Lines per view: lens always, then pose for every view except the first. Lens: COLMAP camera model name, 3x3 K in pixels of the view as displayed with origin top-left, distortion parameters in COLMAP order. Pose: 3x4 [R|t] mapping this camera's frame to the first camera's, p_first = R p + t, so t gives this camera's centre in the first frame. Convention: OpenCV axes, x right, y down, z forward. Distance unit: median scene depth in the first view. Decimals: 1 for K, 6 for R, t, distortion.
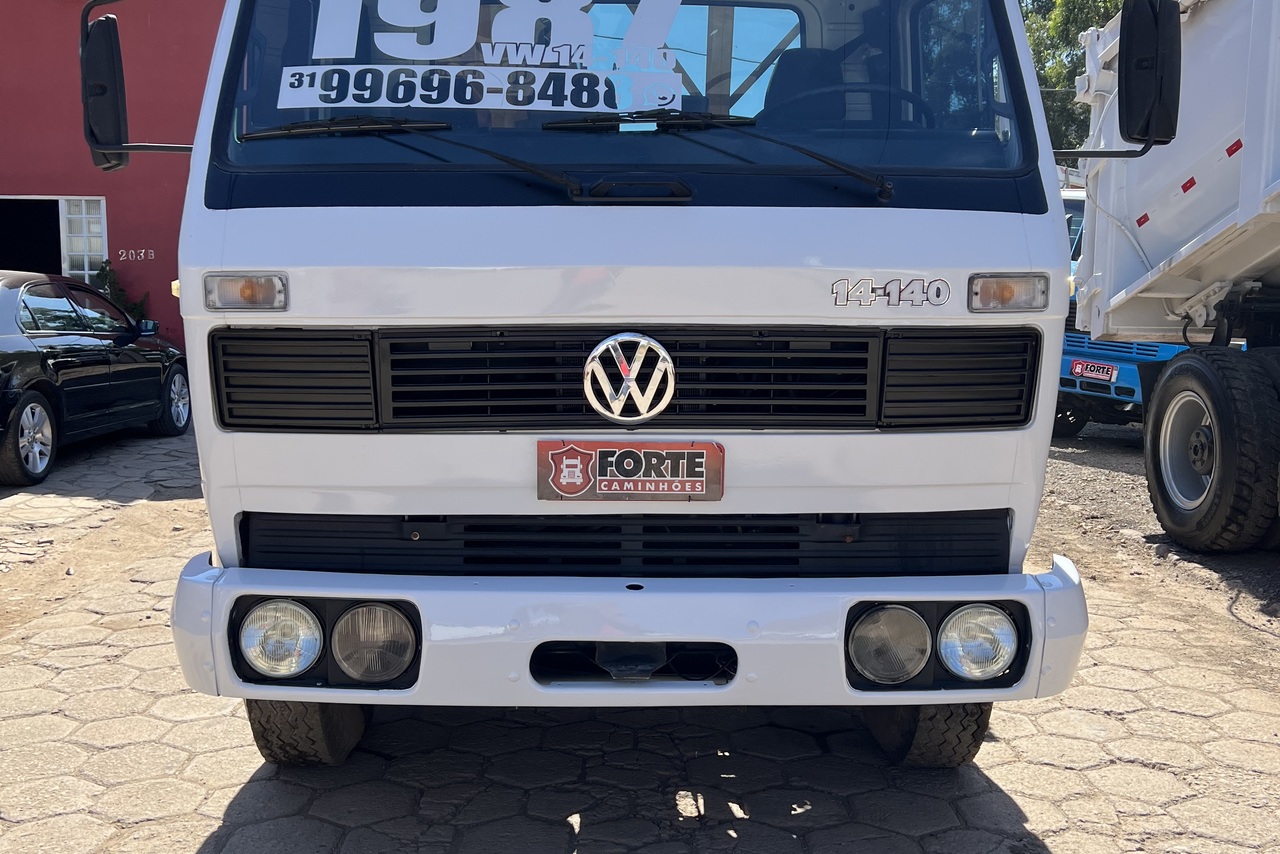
lens RADIAL K [[1227.5, 0, 640.0], [0, 1227.5, 427.0], [0, 0, 1]] dist [0.104087, -0.011037]
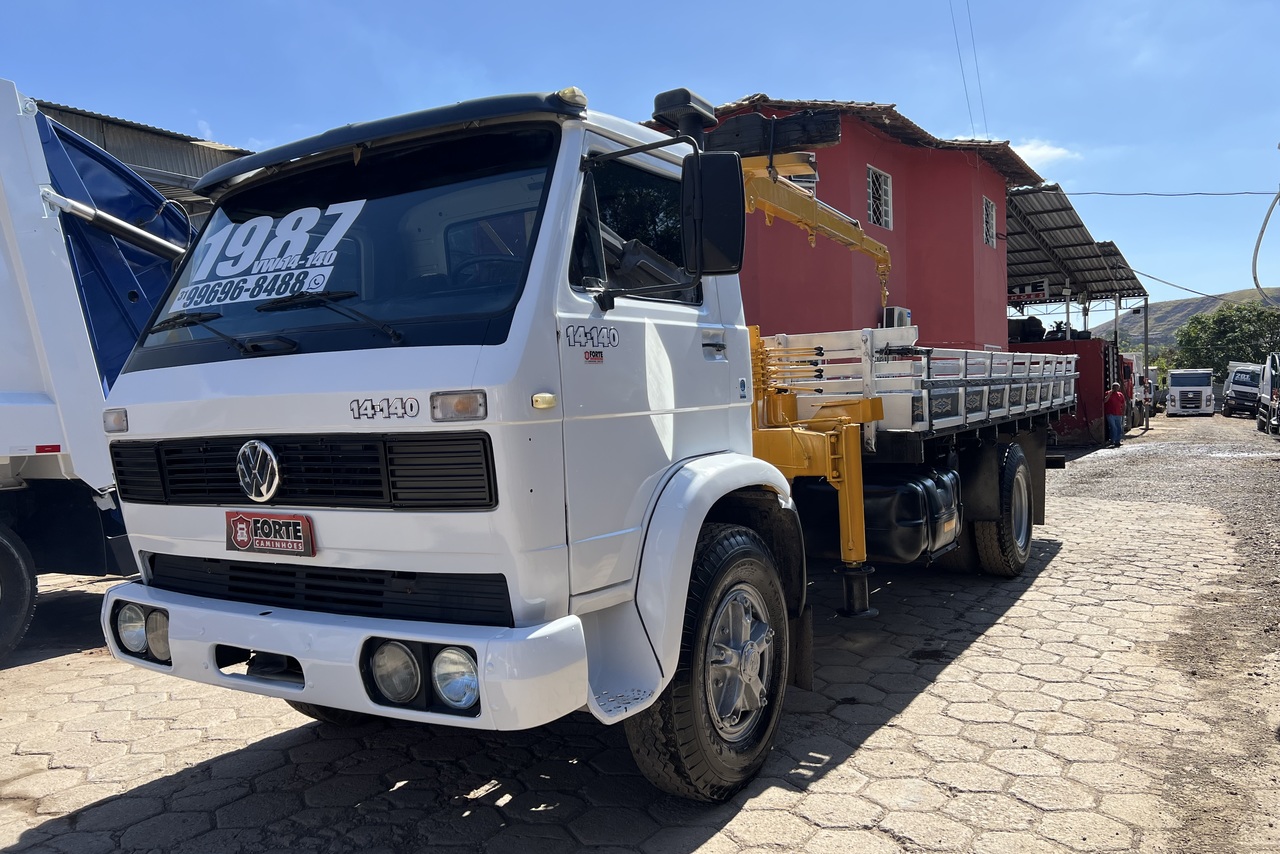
lens RADIAL K [[973.8, 0, 640.0], [0, 973.8, 427.0], [0, 0, 1]] dist [0.062254, -0.079289]
pose [[0.839615, -0.022763, -0.542705, 1.011339], [-0.020518, 0.997079, -0.073564, -0.014265], [0.542795, 0.072901, 0.836695, 0.245020]]
